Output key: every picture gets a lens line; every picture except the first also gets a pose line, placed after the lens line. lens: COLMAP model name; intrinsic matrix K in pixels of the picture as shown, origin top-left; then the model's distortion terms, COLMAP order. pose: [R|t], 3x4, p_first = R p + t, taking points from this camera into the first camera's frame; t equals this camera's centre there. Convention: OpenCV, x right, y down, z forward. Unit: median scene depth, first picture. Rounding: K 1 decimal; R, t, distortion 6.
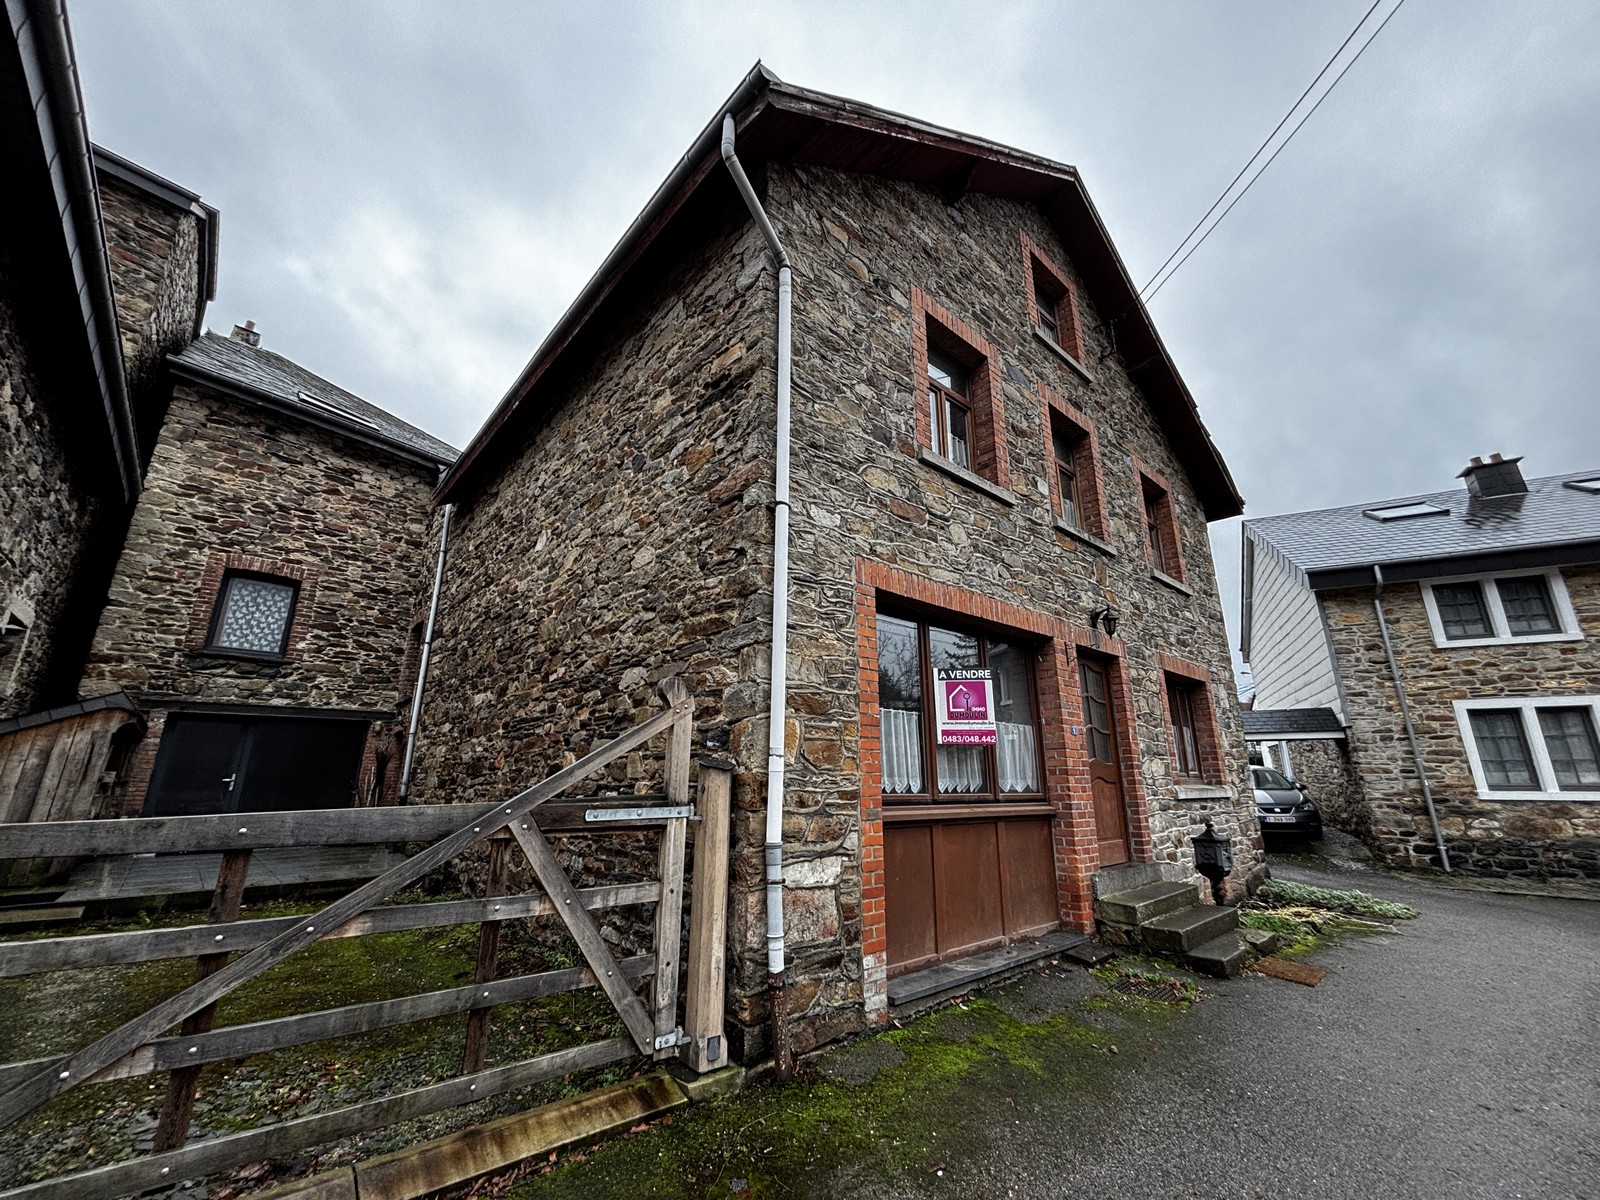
lens RADIAL K [[642.7, 0, 789.2], [0, 642.7, 588.6], [0, 0, 1]] dist [0.007639, -0.000041]
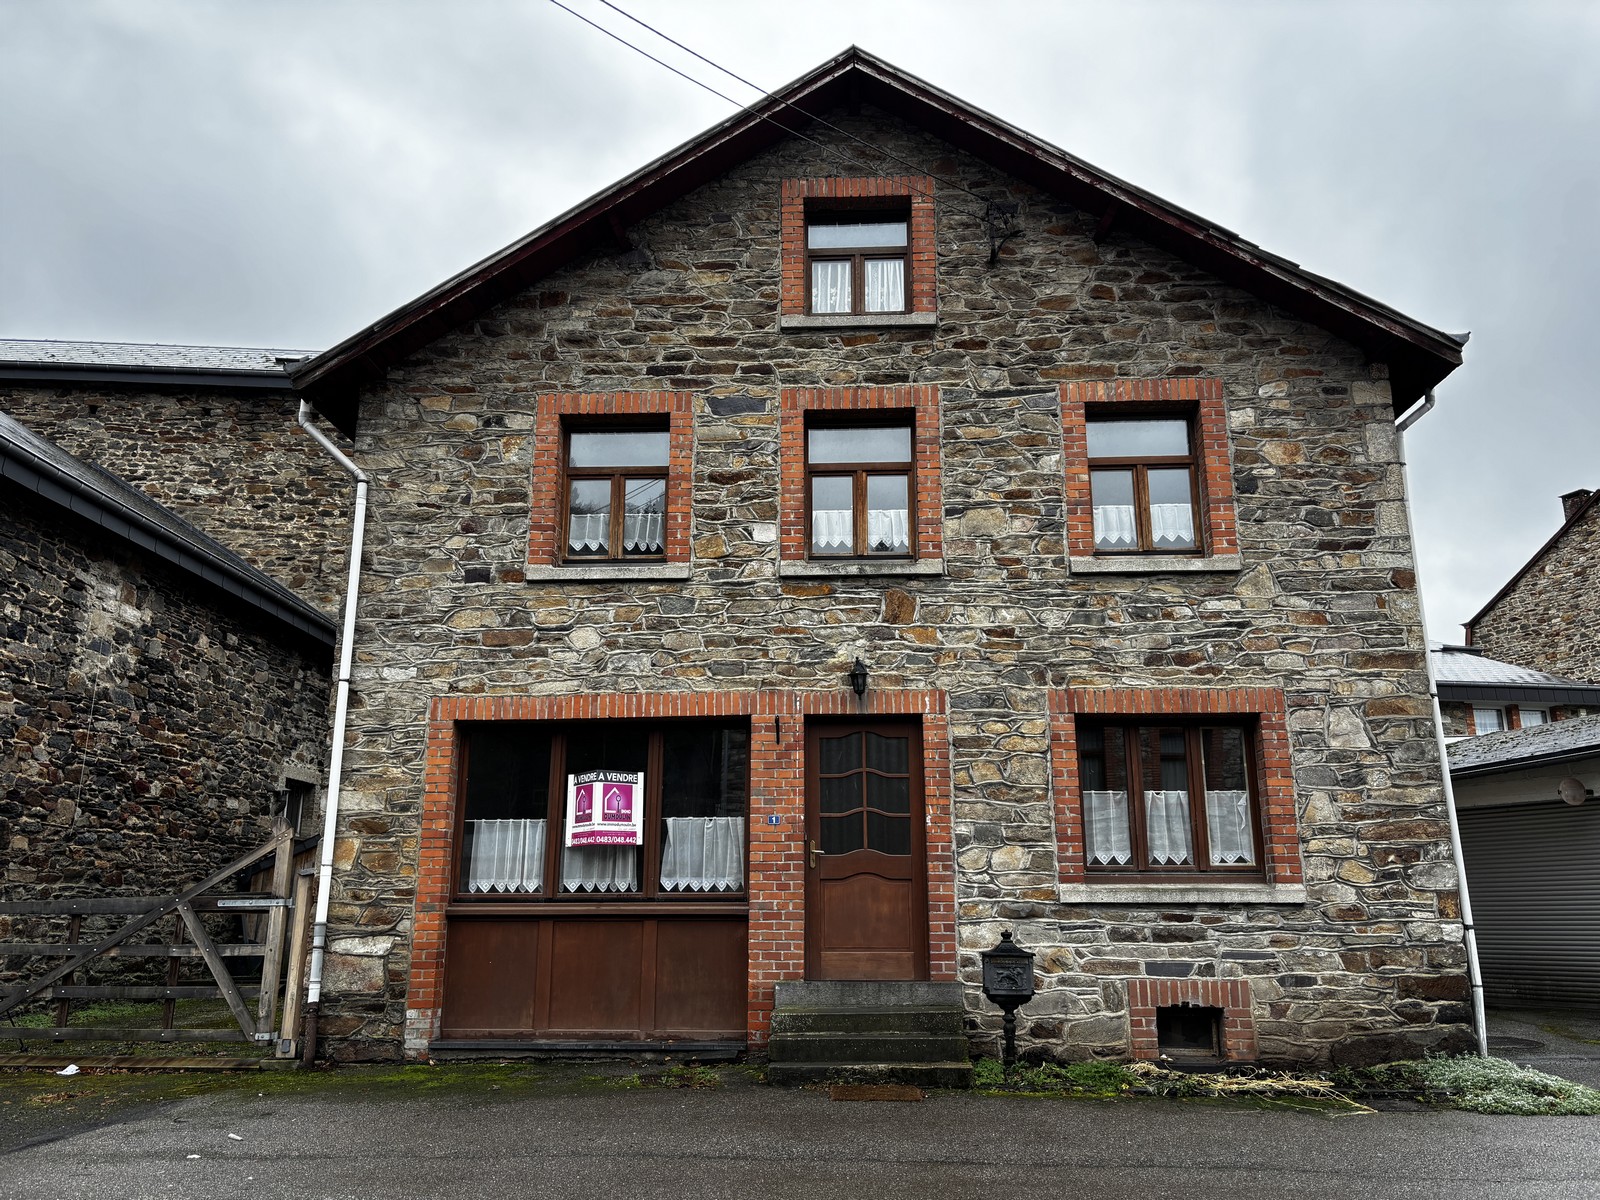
lens RADIAL K [[1205.6, 0, 798.5], [0, 1205.6, 594.2], [0, 0, 1]] dist [0.033393, -0.028999]
pose [[0.724260, -0.184604, -0.664356, 2.449109], [0.201630, 0.978082, -0.051969, 0.018324], [0.659388, -0.096315, 0.745608, -0.255188]]
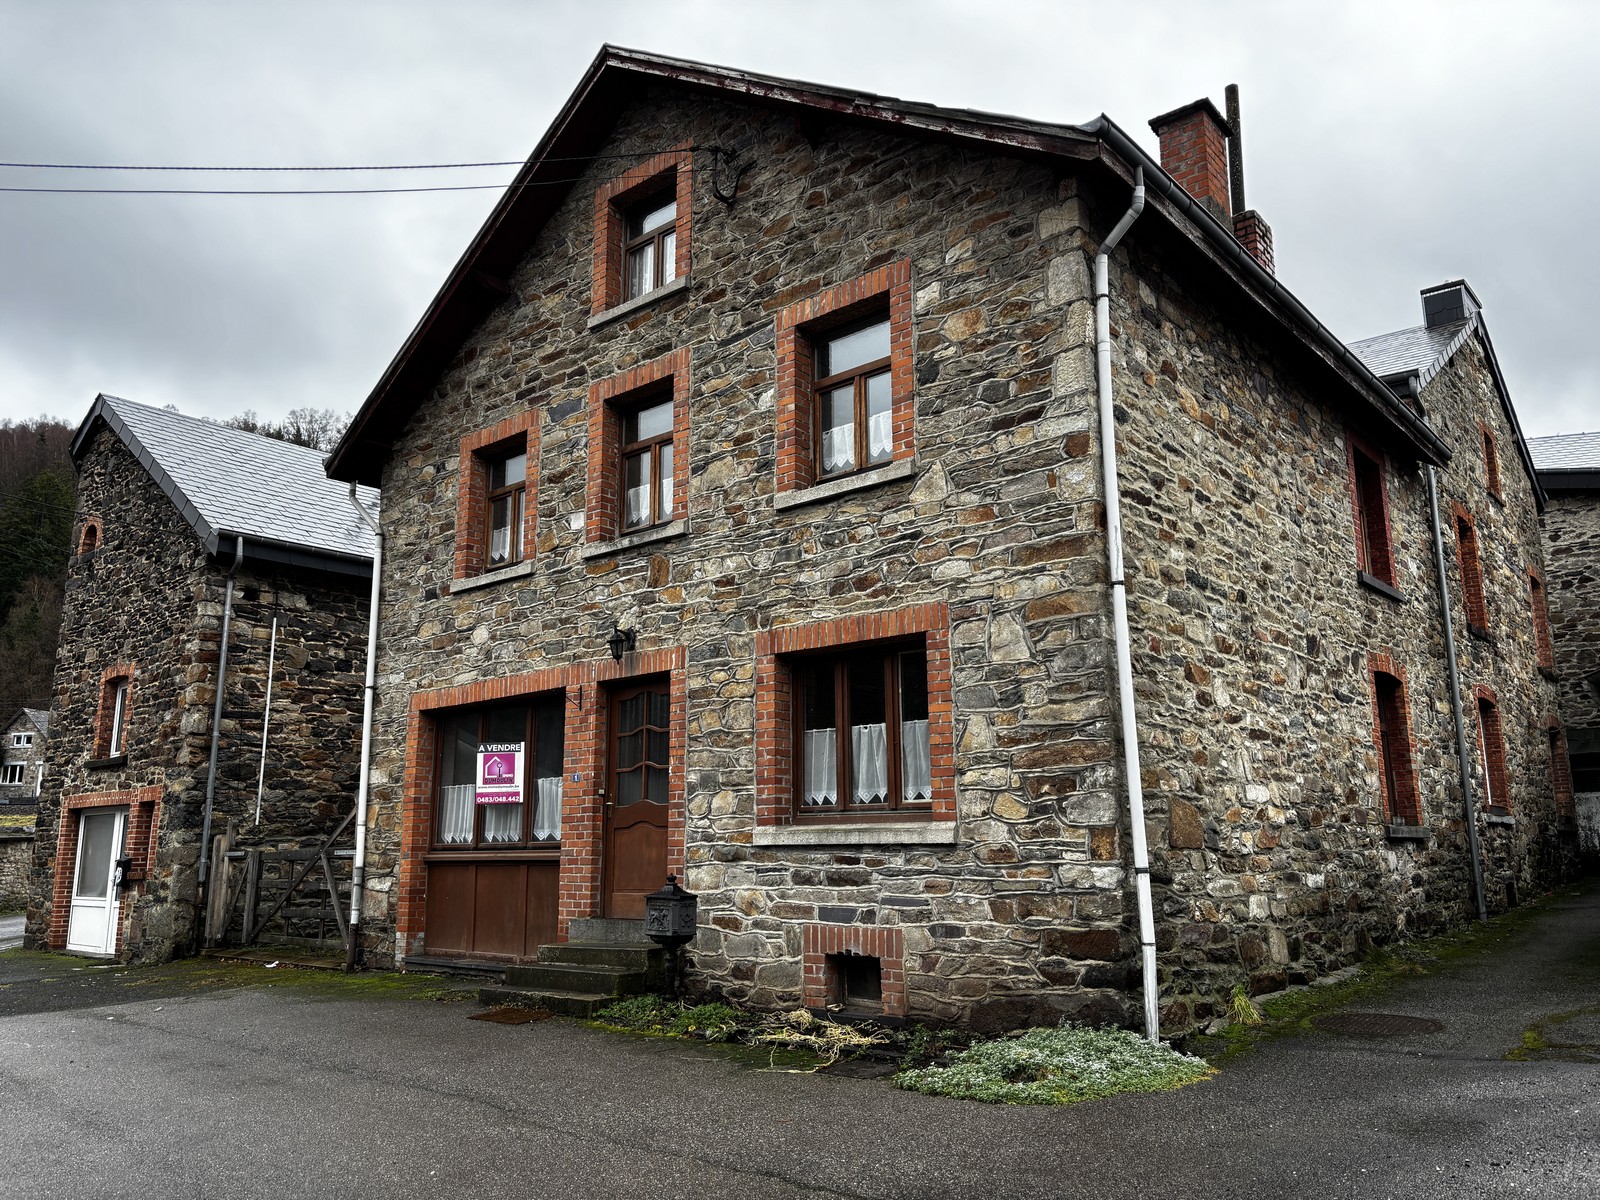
lens RADIAL K [[1205.6, 0, 797.1], [0, 1205.6, 598.5], [0, 0, 1]] dist [0.033393, -0.028999]
pose [[0.135005, -0.214908, -0.967258, 3.549460], [0.289767, 0.942082, -0.168870, 0.566108], [0.947528, -0.257481, 0.189459, 1.585683]]
